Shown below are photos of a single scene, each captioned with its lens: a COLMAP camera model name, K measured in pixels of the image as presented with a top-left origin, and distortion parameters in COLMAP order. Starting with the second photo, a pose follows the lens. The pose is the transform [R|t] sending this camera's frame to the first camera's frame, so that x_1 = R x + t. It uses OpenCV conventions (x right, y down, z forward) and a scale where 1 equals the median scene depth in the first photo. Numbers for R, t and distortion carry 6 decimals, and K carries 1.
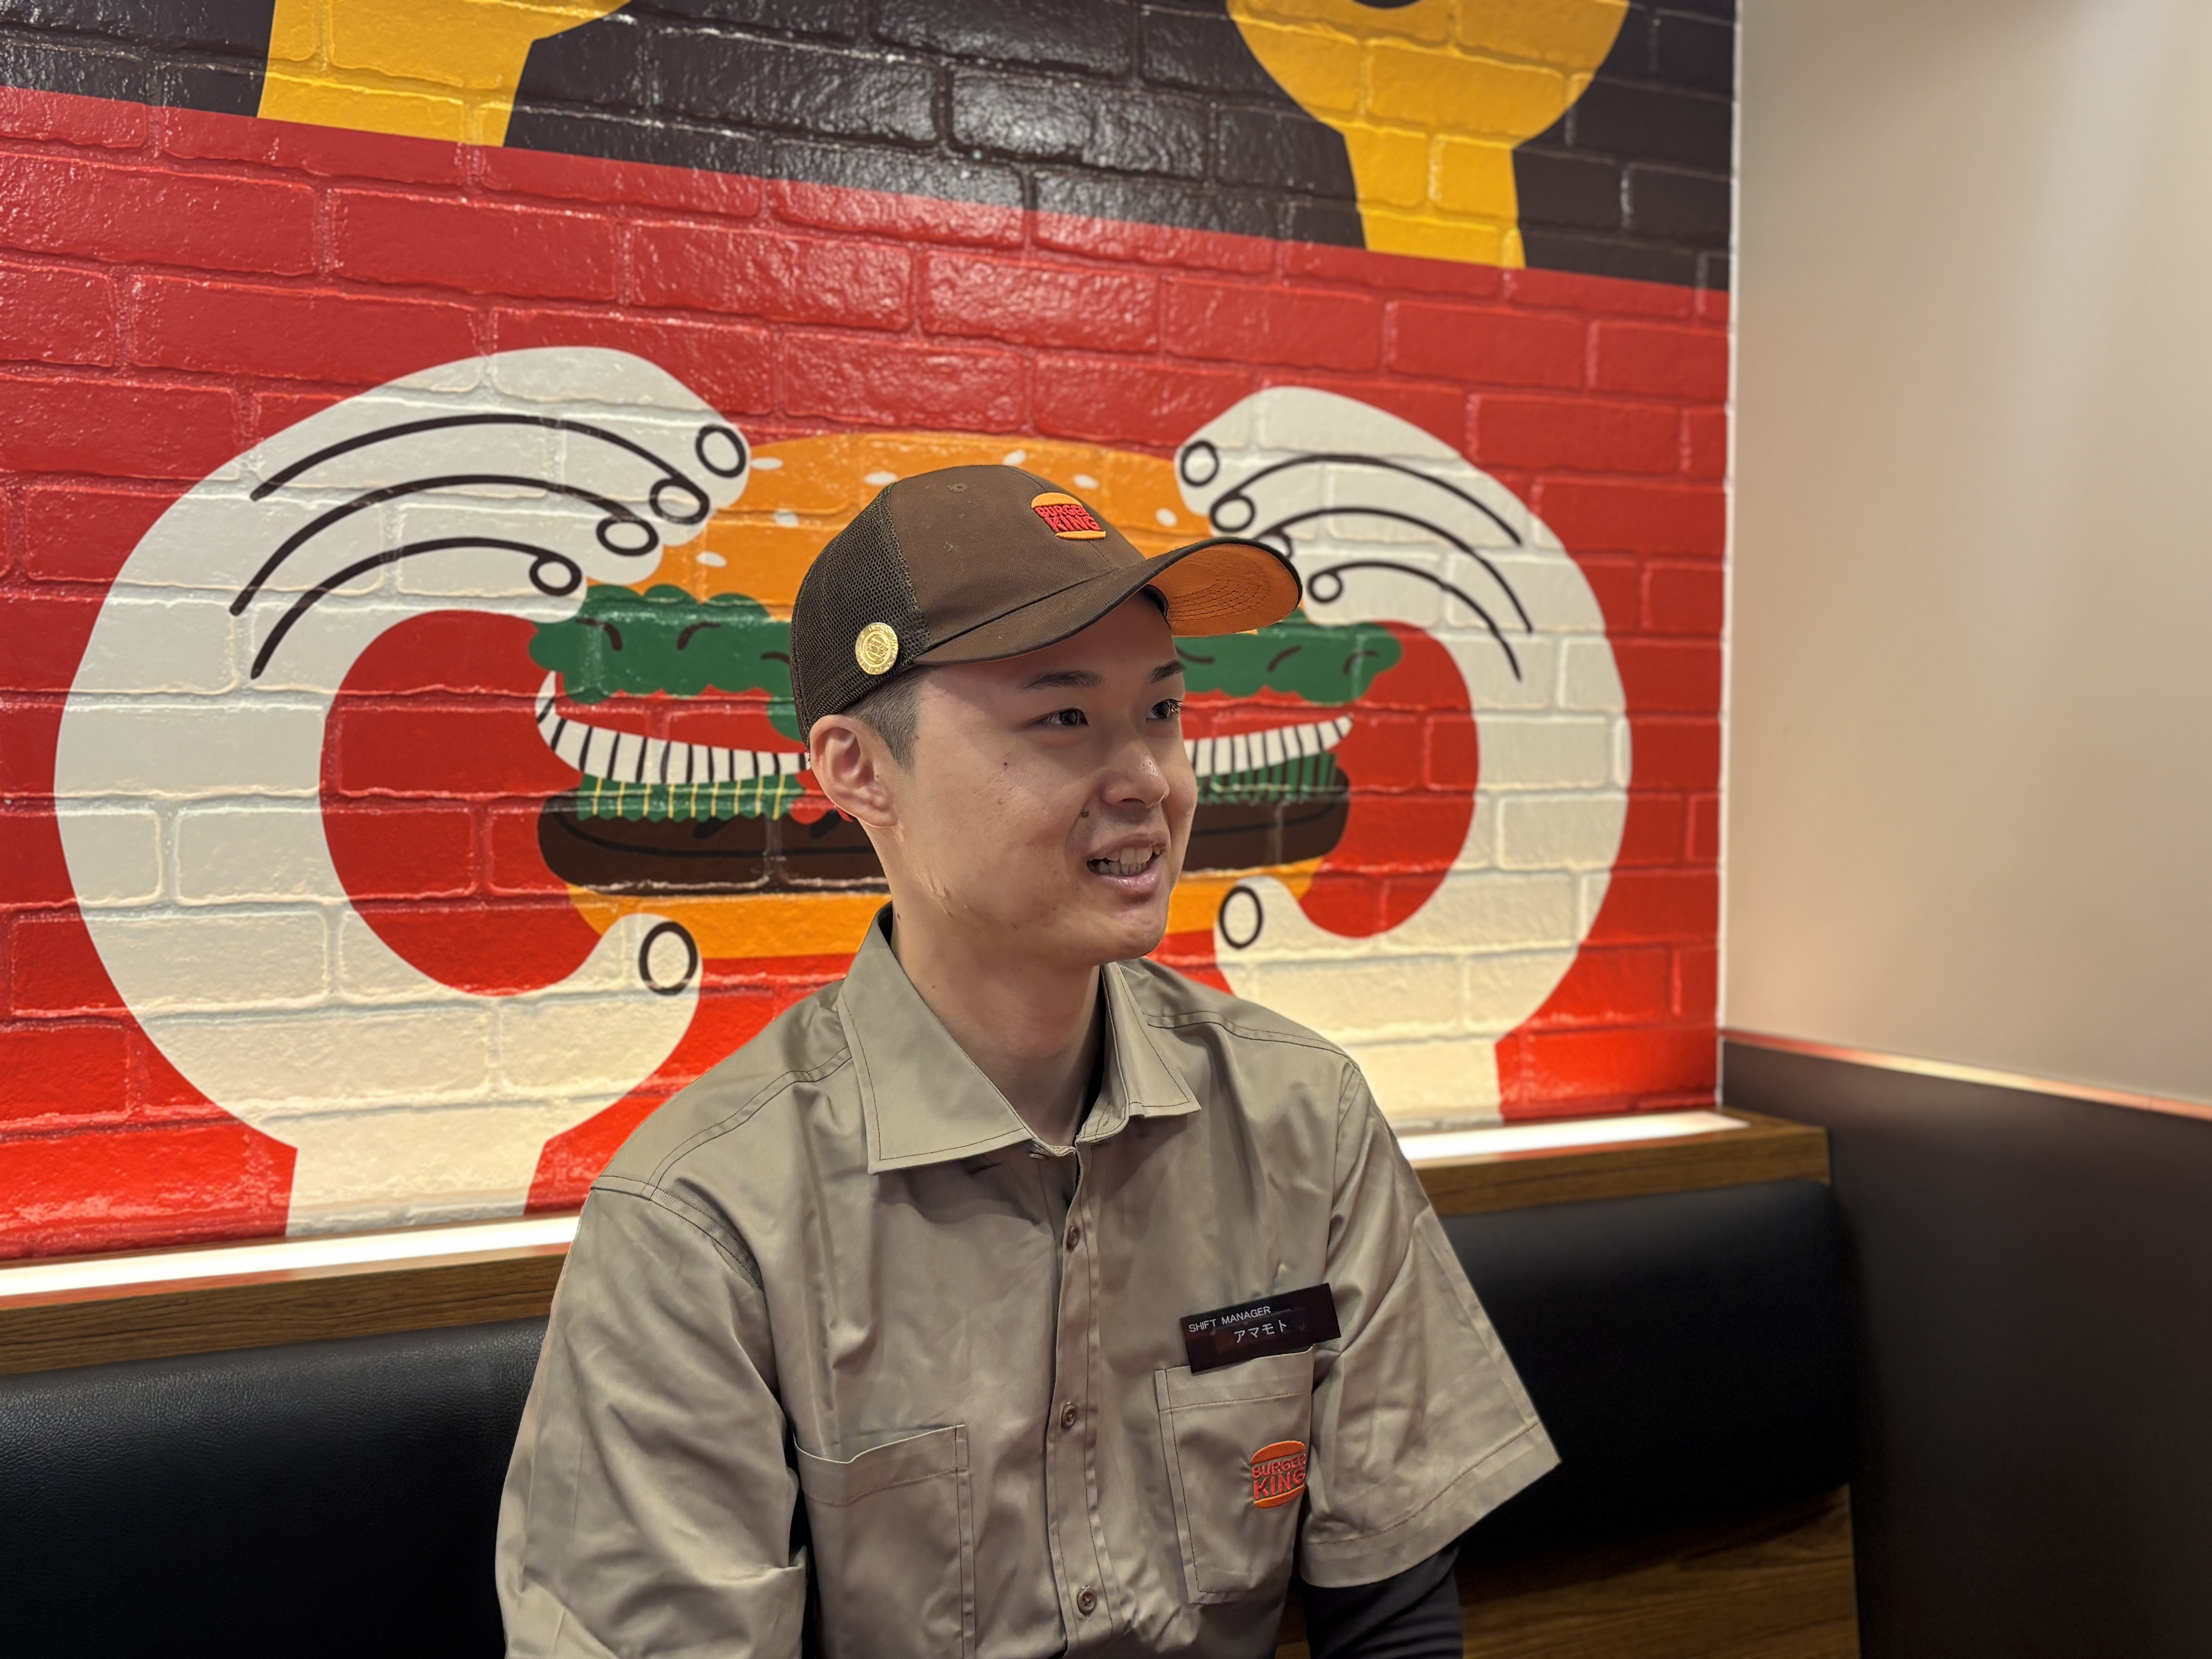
lens RADIAL K [[2327.1, 0, 1123.9], [0, 2327.1, 833.5], [0, 0, 1]] dist [0.037360, 0.000000]
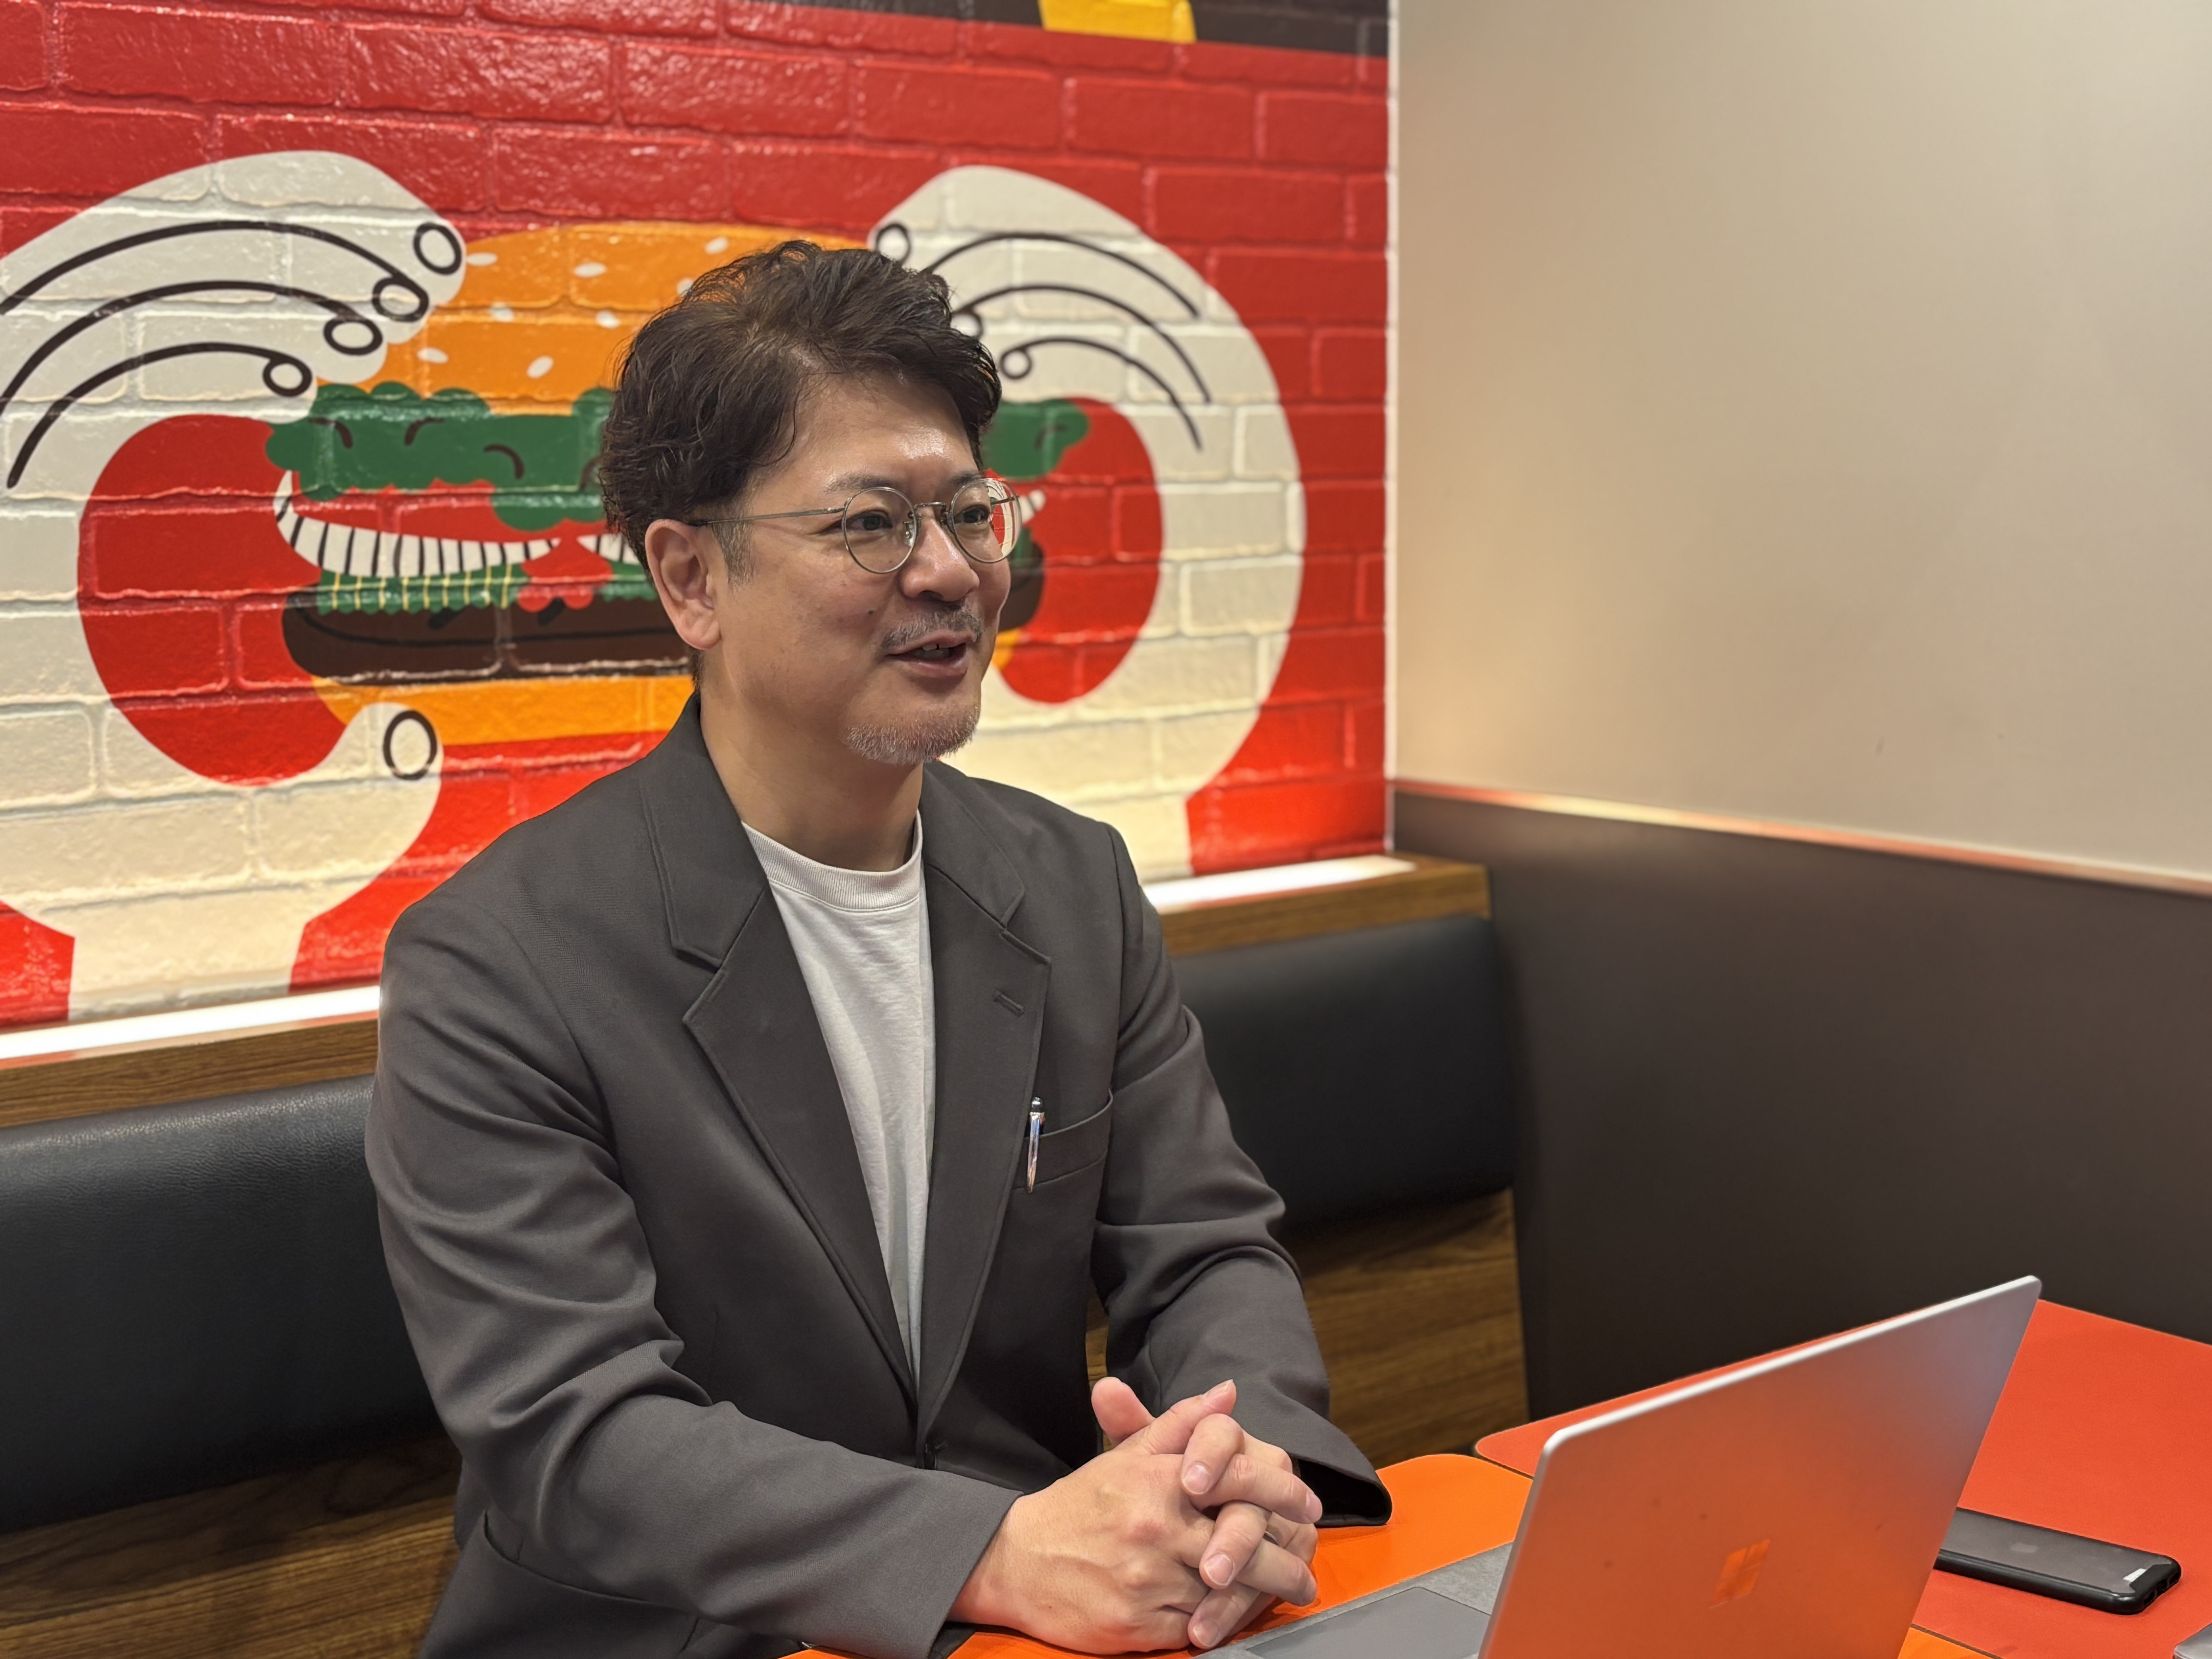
lens RADIAL K [[2928.2, 0, 1152.8], [0, 2928.2, 857.7], [0, 0, 1]] dist [-0.010471, 0.000000]
pose [[0.984778, -0.039106, 0.169360, -0.089783], [0.021783, 0.994447, 0.102964, -0.022981], [-0.172446, -0.097707, 0.980161, -0.331935]]
